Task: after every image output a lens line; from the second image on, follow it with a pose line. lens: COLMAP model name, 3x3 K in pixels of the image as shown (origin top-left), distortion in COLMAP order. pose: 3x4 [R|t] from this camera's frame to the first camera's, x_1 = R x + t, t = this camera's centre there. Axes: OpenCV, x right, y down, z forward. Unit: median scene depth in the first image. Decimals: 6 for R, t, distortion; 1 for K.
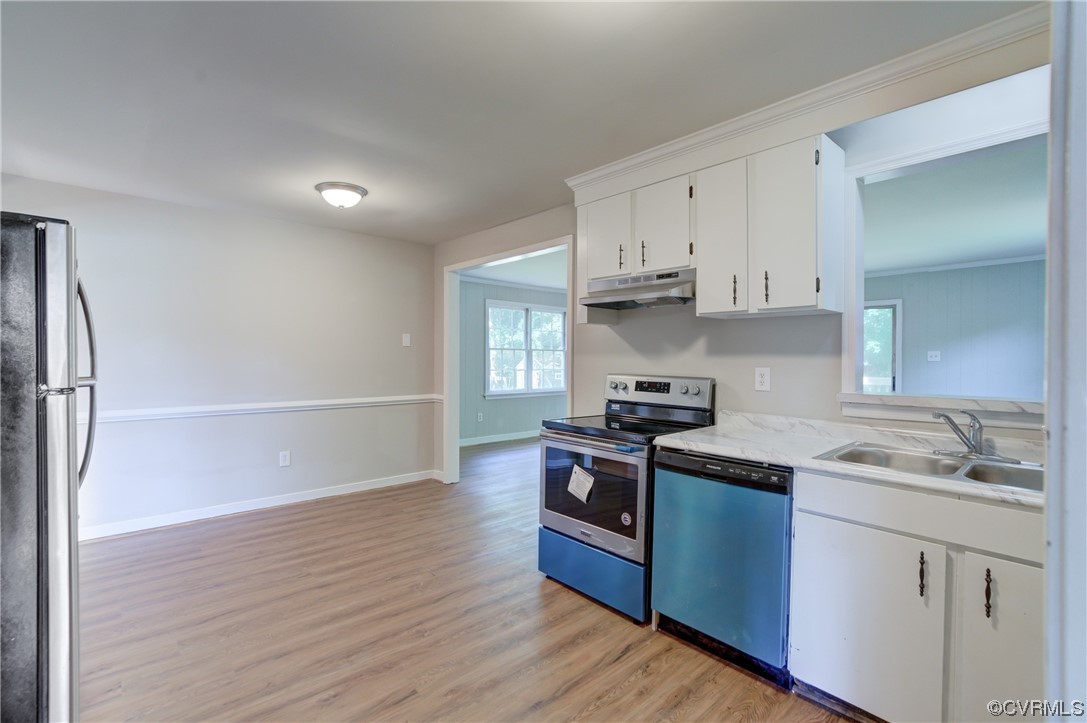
lens RADIAL K [[497.6, 0, 537.0], [0, 497.6, 359.5], [0, 0, 1]] dist [-0.037629, 0.017924]
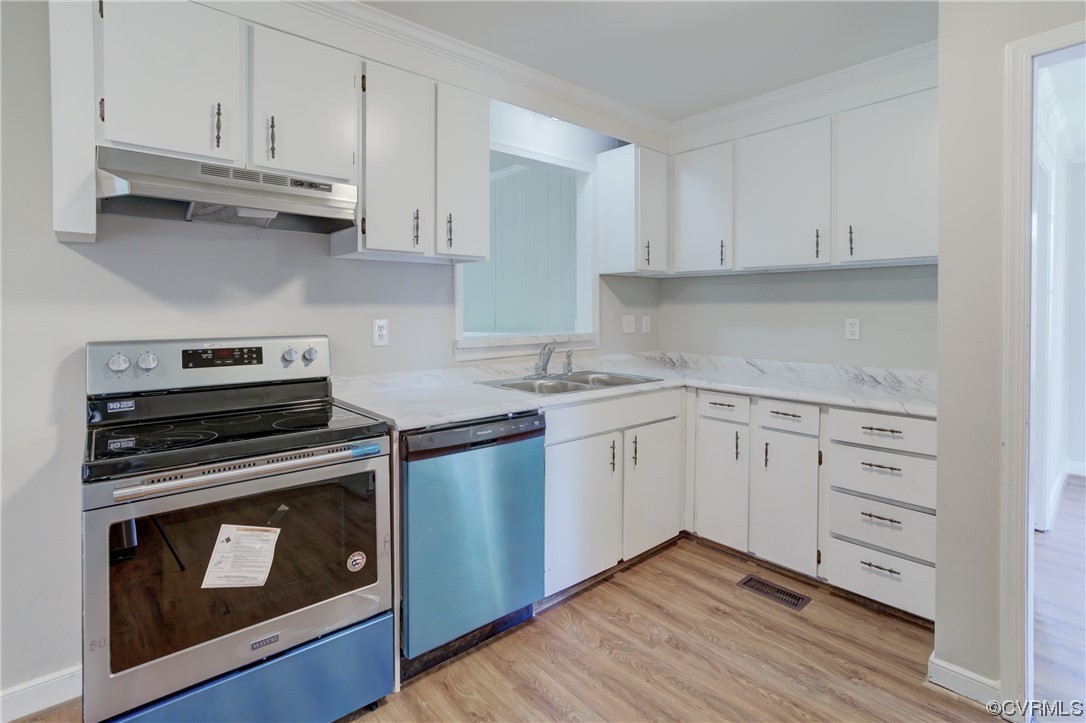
lens RADIAL K [[532.2, 0, 547.4], [0, 532.2, 314.7], [0, 0, 1]] dist [-0.001491, -0.000218]
pose [[-0.000069, -0.018960, 0.999820, -0.511064], [0.002992, 0.999816, 0.018960, -0.008321], [-0.999996, 0.002992, -0.000012, 0.769010]]
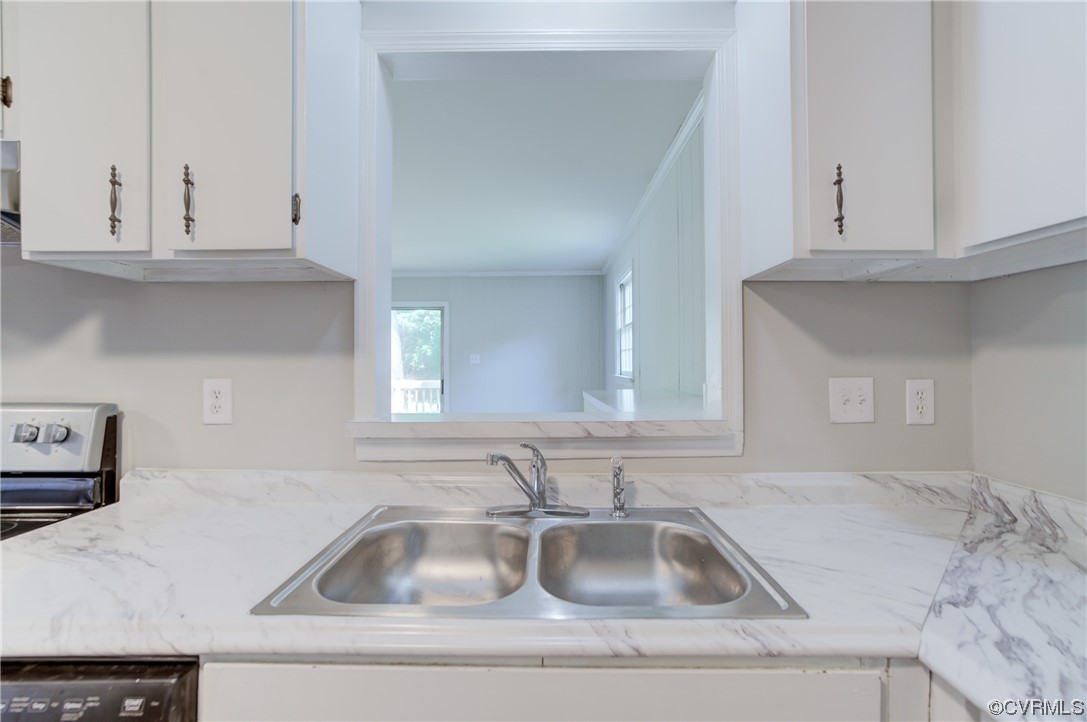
lens RADIAL K [[493.5, 0, 556.8], [0, 493.5, 355.6], [0, 0, 1]] dist [-0.010337, 0.000765]
pose [[0.658551, 0.004490, 0.752522, 0.329093], [0.007548, 0.999892, -0.012571, 0.001433], [-0.752498, 0.013959, 0.658447, 0.428201]]
